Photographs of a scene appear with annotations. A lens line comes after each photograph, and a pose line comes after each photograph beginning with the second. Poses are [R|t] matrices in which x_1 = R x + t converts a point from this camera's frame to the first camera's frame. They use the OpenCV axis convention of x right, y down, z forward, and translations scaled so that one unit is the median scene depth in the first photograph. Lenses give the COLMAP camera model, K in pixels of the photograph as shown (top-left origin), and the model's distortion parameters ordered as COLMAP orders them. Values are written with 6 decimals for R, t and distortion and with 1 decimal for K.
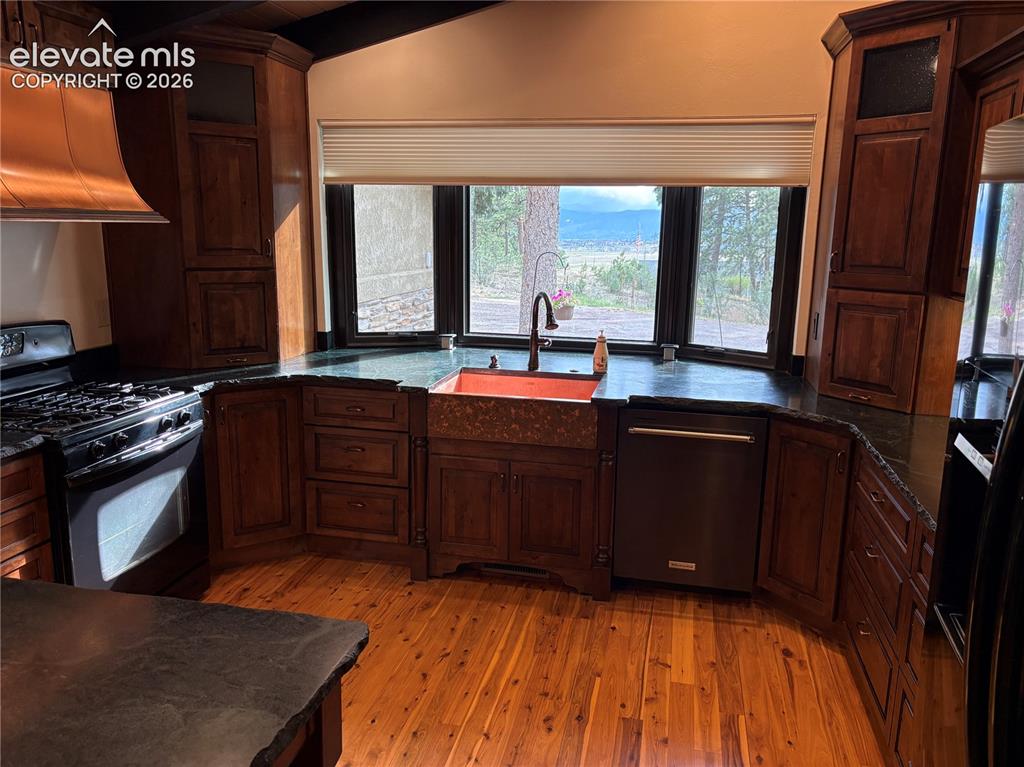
lens RADIAL K [[777.6, 0, 522.8], [0, 777.6, 389.6], [0, 0, 1]] dist [0.034682, -0.019164]
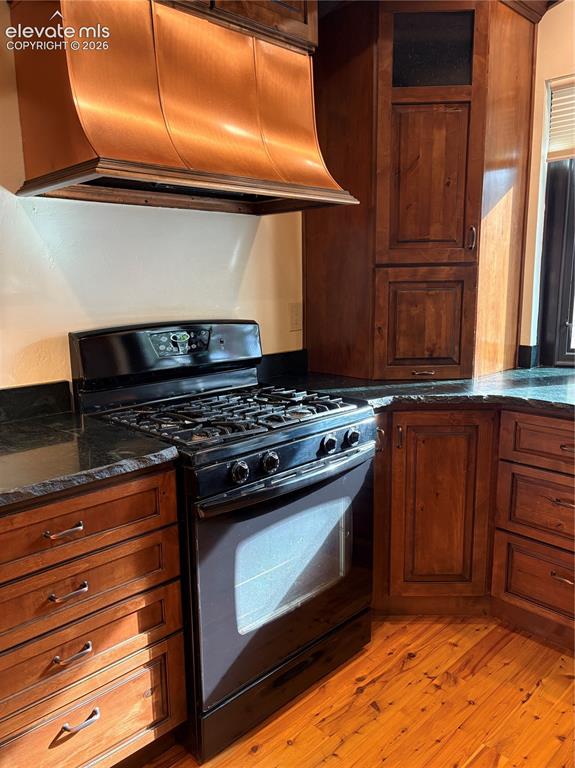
lens RADIAL K [[583.2, 0, 293.9], [0, 583.2, 387.7], [0, 0, 1]] dist [0.034682, -0.019164]
pose [[0.831606, 0.065559, -0.551483, -0.136681], [-0.082268, 0.996595, -0.005582, -0.006547], [0.549239, 0.050011, 0.834168, 0.408408]]
